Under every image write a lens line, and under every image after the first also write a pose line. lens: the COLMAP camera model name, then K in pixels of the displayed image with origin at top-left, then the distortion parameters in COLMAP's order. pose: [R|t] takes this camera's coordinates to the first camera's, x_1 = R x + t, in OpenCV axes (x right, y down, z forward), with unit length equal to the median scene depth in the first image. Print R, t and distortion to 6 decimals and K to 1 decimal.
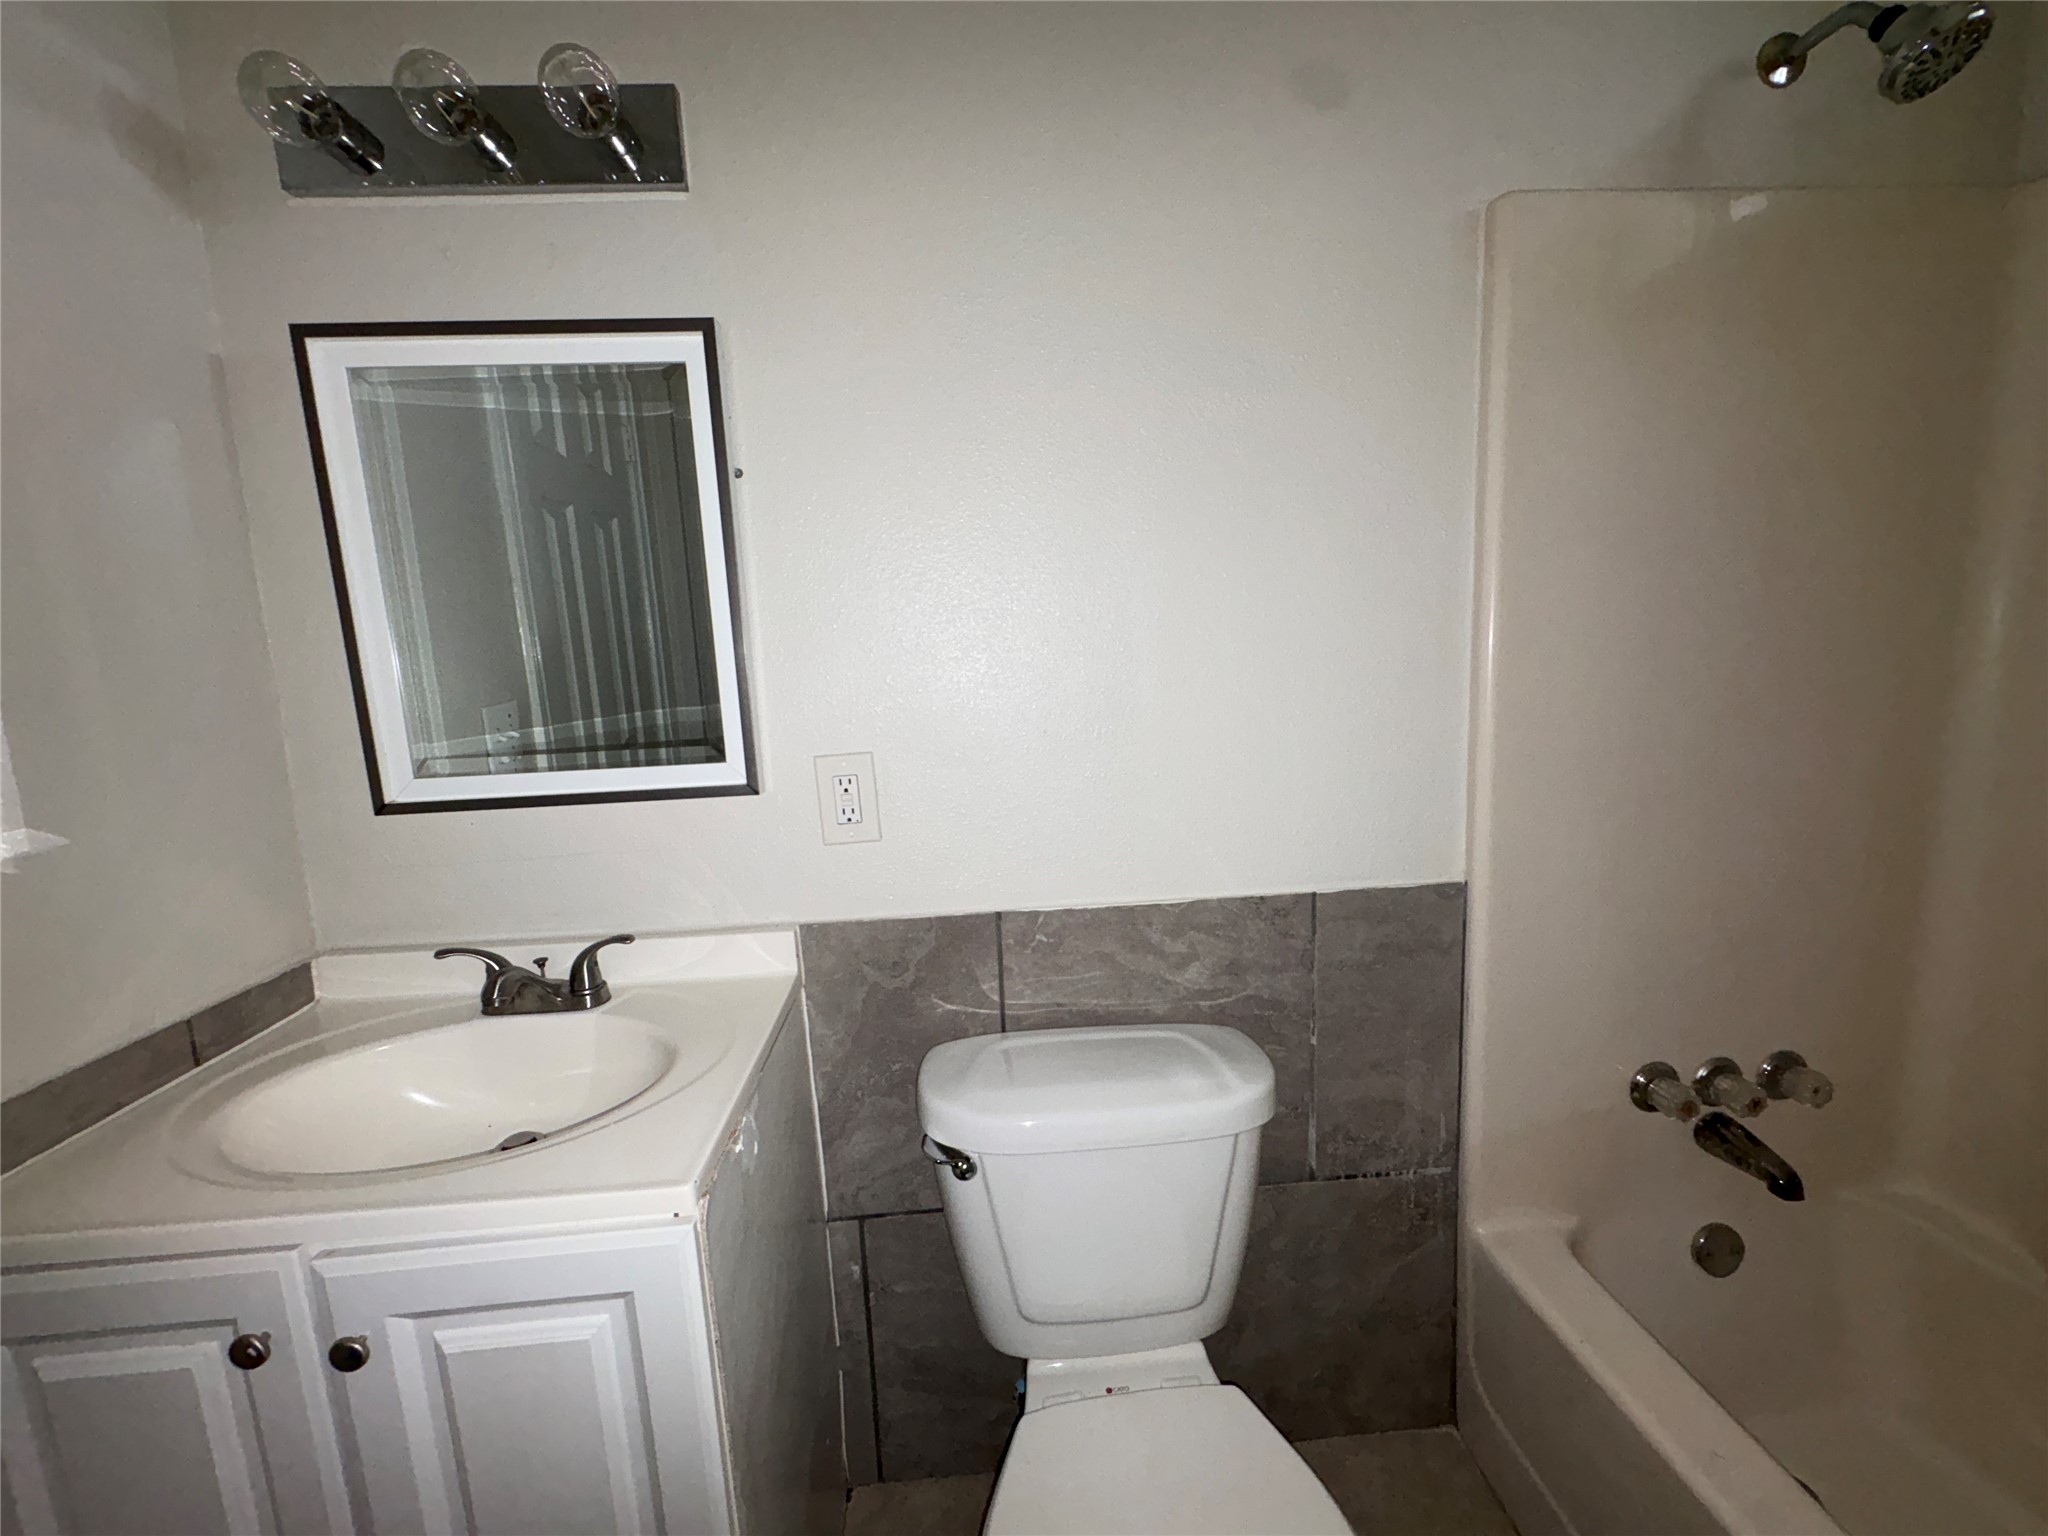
lens RADIAL K [[818.0, 0, 1025.7], [0, 818.0, 761.1], [0, 0, 1]] dist [0.000076, 0.000127]
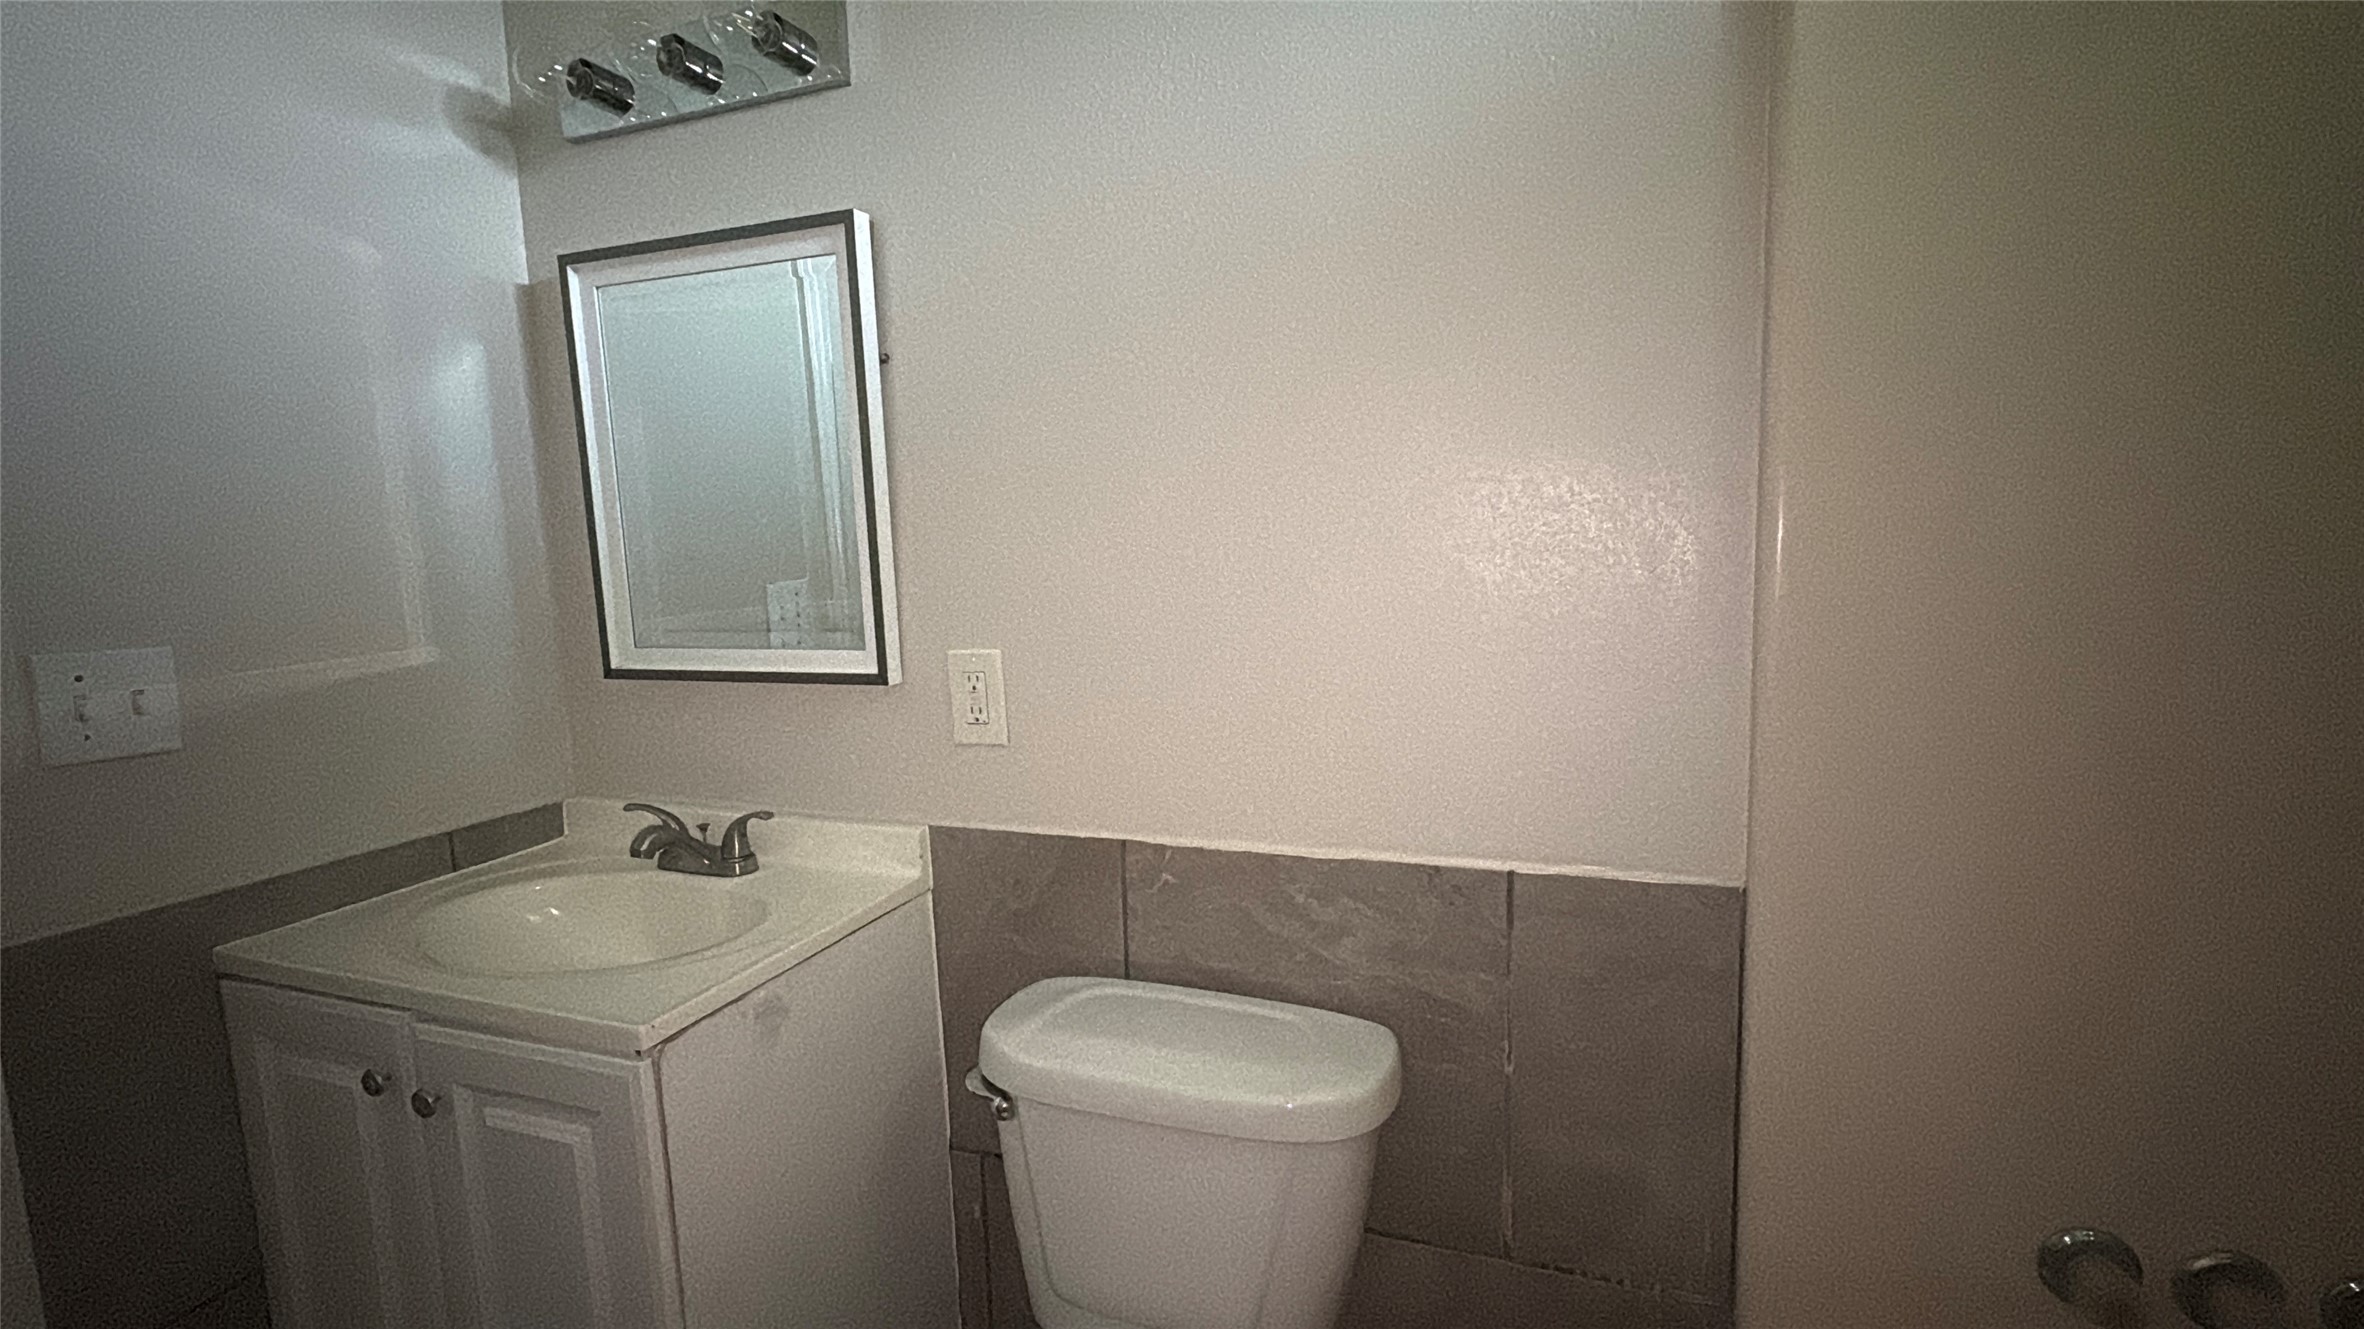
lens RADIAL K [[1022.4, 0, 1181.4], [0, 1022.4, 674.2], [0, 0, 1]] dist [-0.005833, 0.000769]
pose [[0.910744, 0.065803, -0.407696, 0.467726], [-0.064780, 0.997766, 0.016332, -0.014056], [0.407859, 0.011536, 0.912972, 0.030824]]
